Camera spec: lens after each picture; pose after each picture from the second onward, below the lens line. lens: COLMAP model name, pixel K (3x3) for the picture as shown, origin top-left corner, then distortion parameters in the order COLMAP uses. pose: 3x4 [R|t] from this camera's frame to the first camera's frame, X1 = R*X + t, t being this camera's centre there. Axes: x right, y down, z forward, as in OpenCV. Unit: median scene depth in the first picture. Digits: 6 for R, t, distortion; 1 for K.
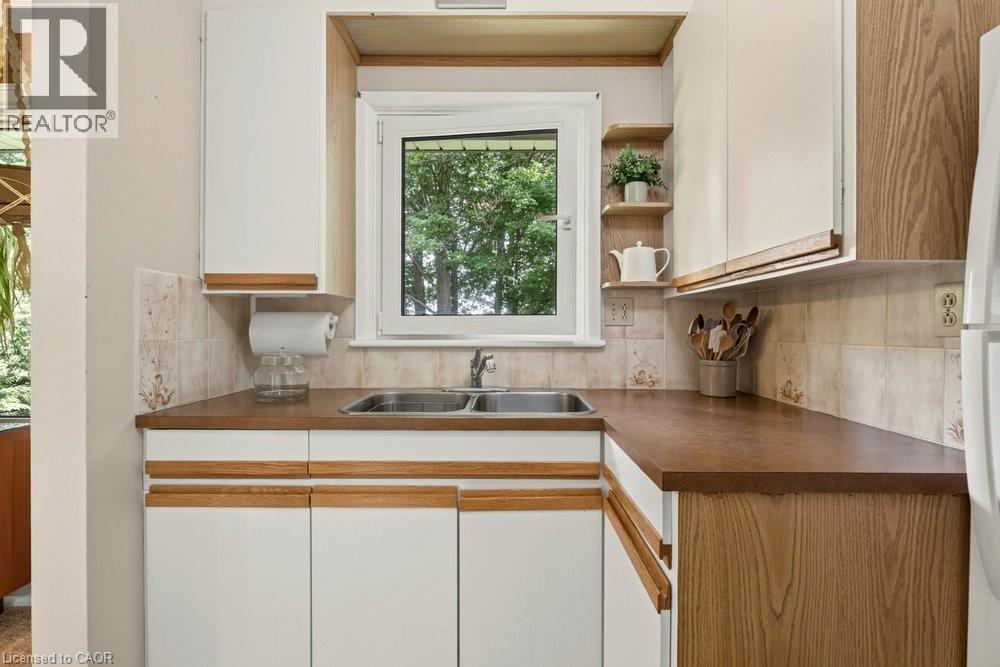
lens RADIAL K [[441.8, 0, 501.4], [0, 441.8, 328.8], [0, 0, 1]] dist [-0.004274, -0.000571]
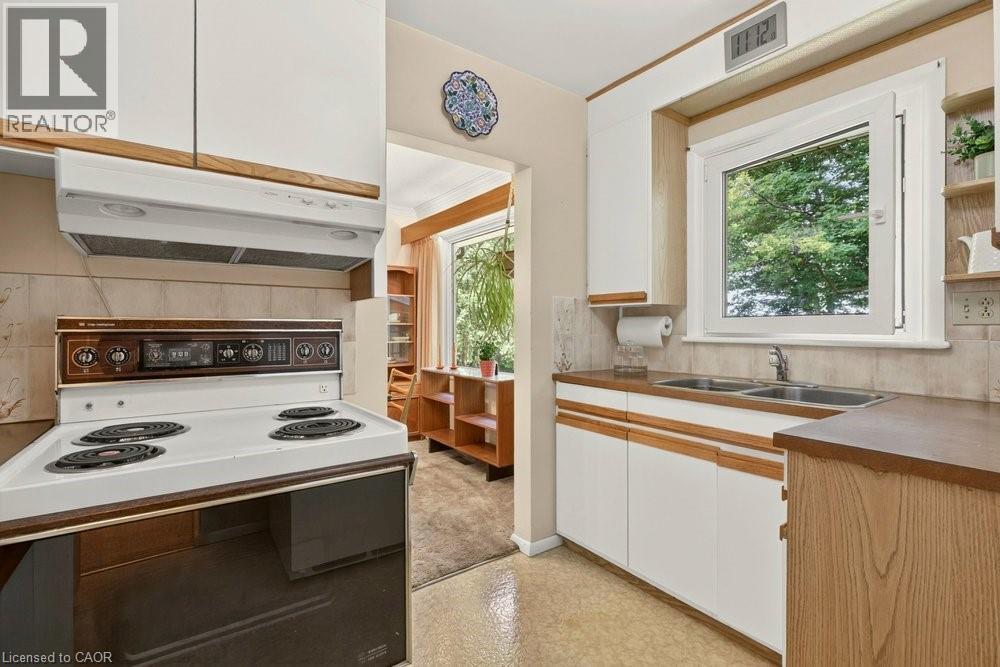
lens RADIAL K [[479.4, 0, 536.2], [0, 479.4, 326.2], [0, 0, 1]] dist [-0.001915, -0.000804]
pose [[0.628414, -0.002542, -0.777875, 0.585716], [0.000396, 0.999996, -0.002948, -0.002090], [0.777879, 0.001545, 0.628412, -0.285660]]
